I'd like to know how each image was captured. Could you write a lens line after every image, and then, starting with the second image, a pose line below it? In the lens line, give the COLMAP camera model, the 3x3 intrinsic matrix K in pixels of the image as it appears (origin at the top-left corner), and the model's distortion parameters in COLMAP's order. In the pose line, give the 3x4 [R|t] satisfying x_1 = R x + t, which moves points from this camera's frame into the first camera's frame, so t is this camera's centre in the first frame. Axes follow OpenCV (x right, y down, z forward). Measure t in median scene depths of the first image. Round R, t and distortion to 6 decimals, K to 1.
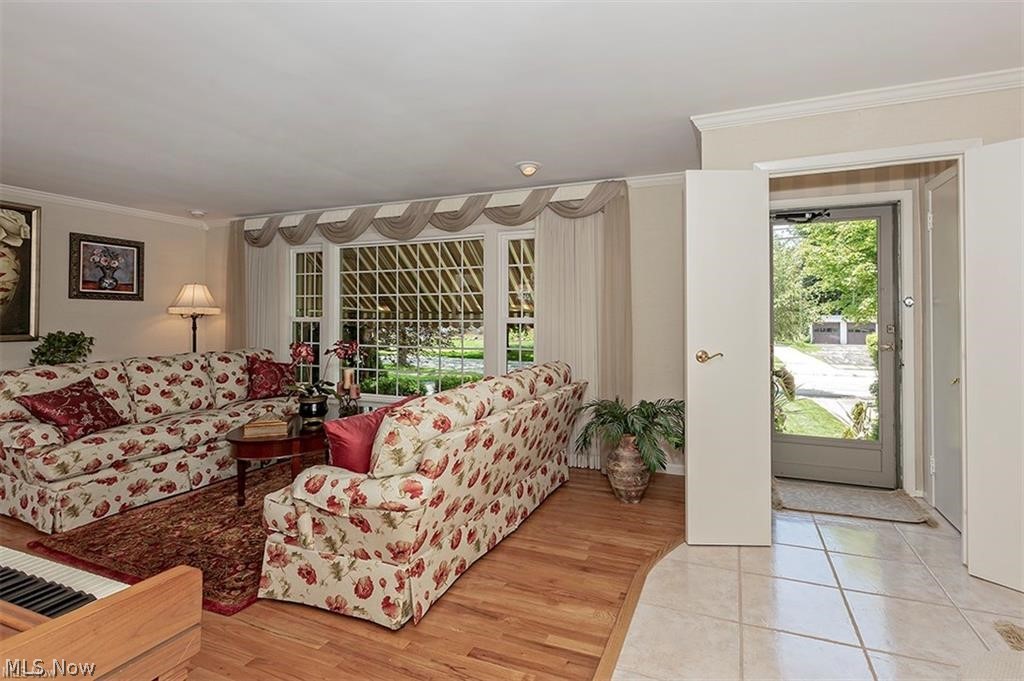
lens RADIAL K [[514.9, 0, 532.5], [0, 514.9, 314.6], [0, 0, 1]] dist [0.001154, -0.001365]
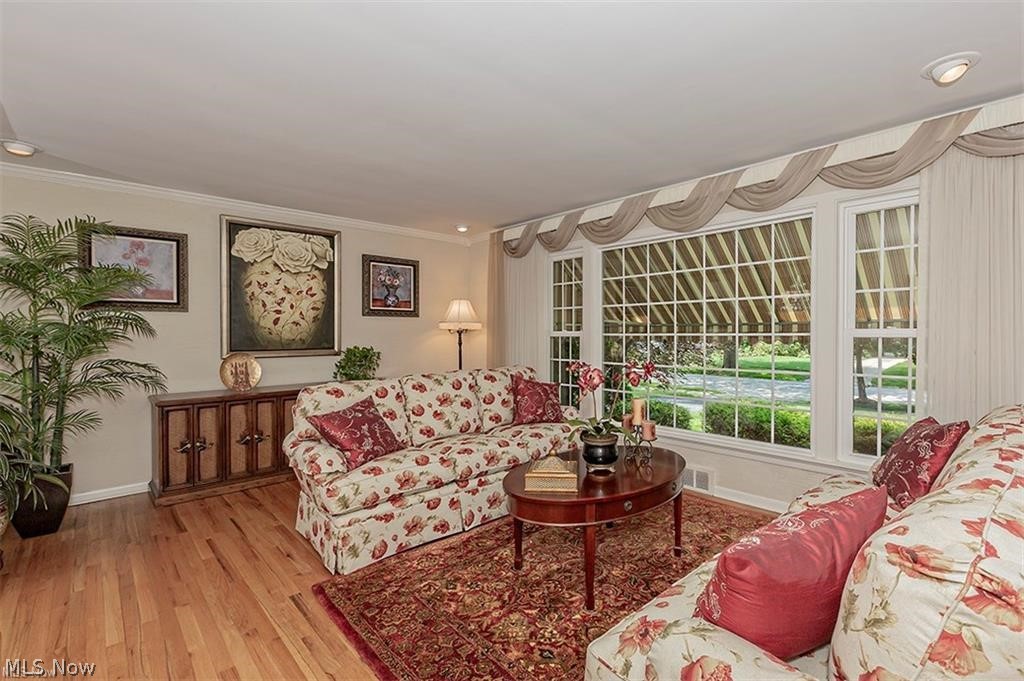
lens RADIAL K [[468.2, 0, 511.4], [0, 468.2, 335.1], [0, 0, 1]] dist [-0.000341, -0.000090]
pose [[0.896325, -0.005231, -0.443366, -0.220119], [0.010409, 0.999903, 0.009248, 0.003986], [0.443275, -0.012904, 0.896293, 0.306478]]
